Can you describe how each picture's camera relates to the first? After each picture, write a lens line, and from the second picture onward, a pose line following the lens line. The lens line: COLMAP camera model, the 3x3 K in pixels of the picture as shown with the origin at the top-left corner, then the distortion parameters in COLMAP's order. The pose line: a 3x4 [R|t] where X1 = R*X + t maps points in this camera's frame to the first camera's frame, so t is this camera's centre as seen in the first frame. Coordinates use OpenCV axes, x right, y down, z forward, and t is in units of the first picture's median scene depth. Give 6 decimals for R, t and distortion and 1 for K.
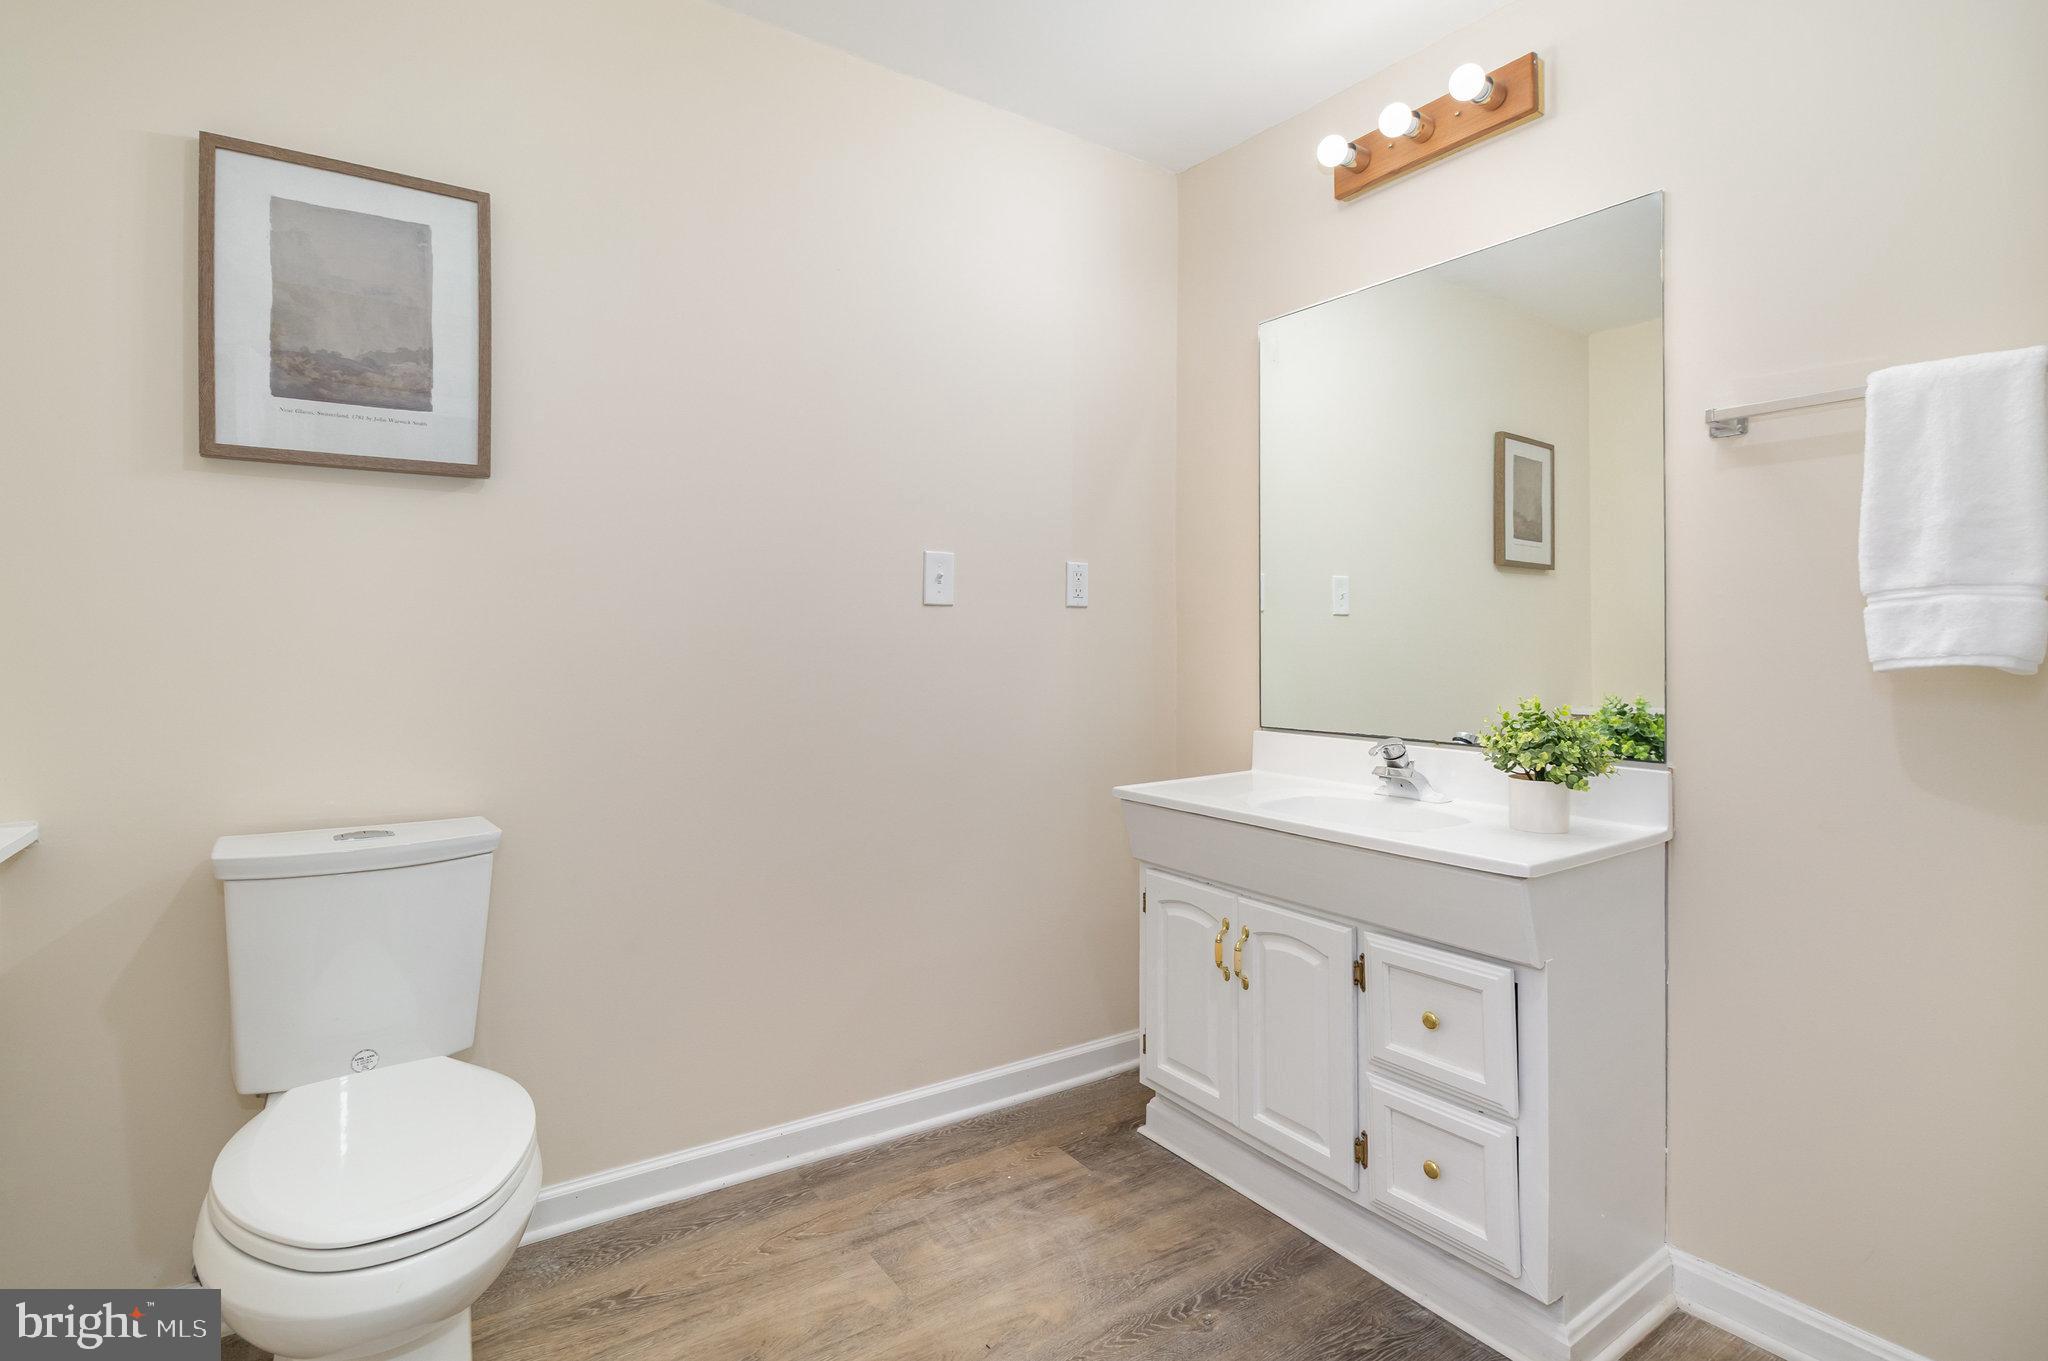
lens RADIAL K [[951.0, 0, 1029.9], [0, 951.0, 668.9], [0, 0, 1]] dist [0.001573, 0.000295]
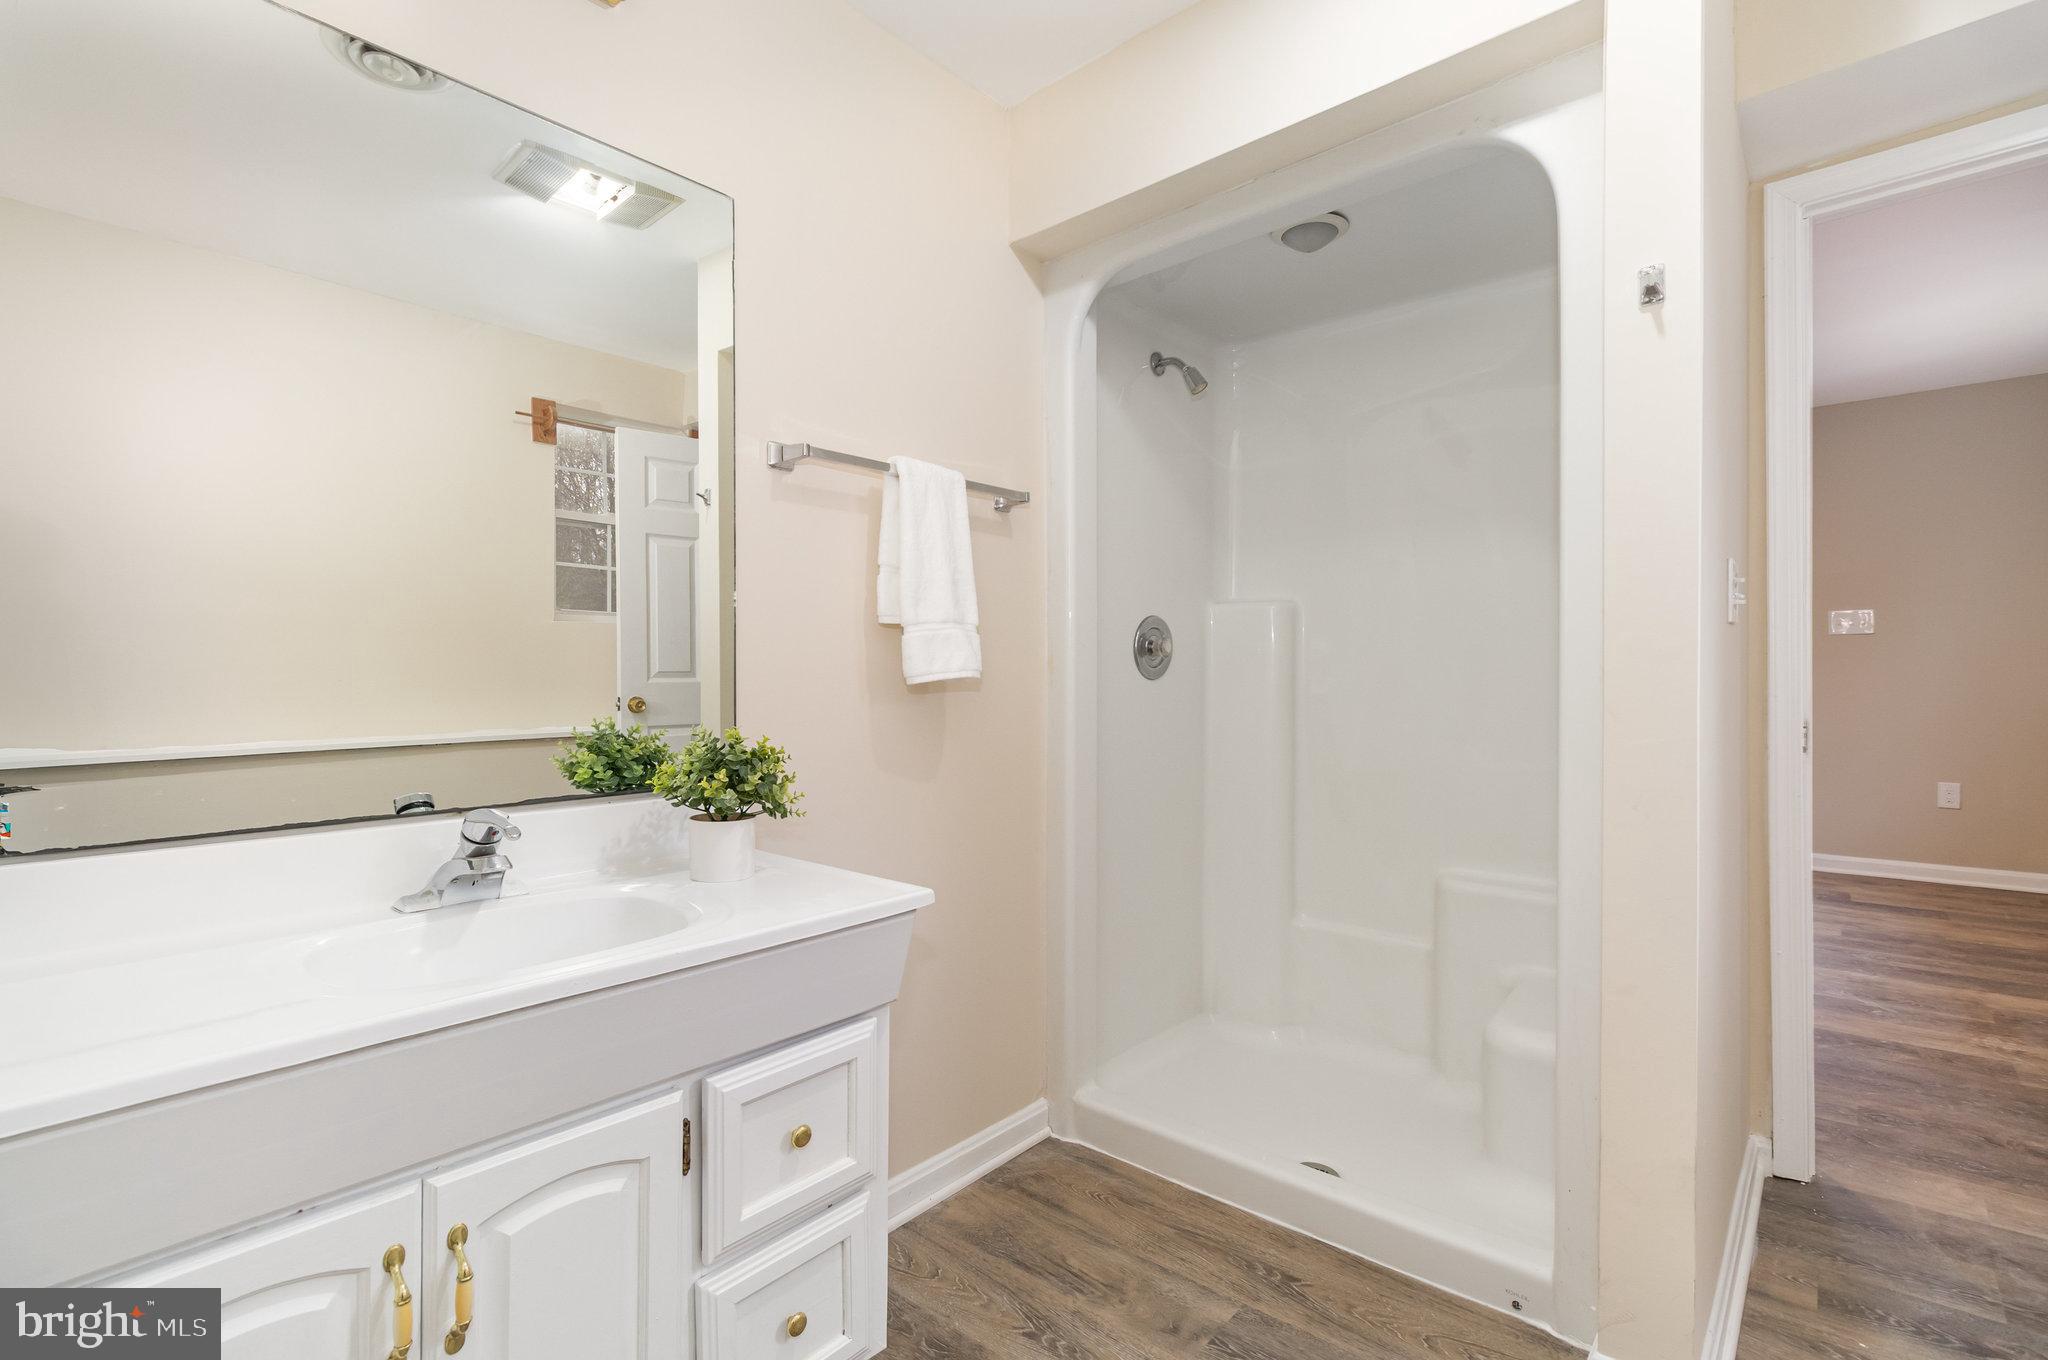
lens RADIAL K [[951.0, 0, 1029.9], [0, 951.0, 668.4], [0, 0, 1]] dist [0.001573, 0.000295]
pose [[-0.215497, -0.002341, 0.976502, -0.419425], [0.027118, 0.999597, 0.008381, -0.022025], [-0.976128, 0.028287, -0.215347, 1.040373]]
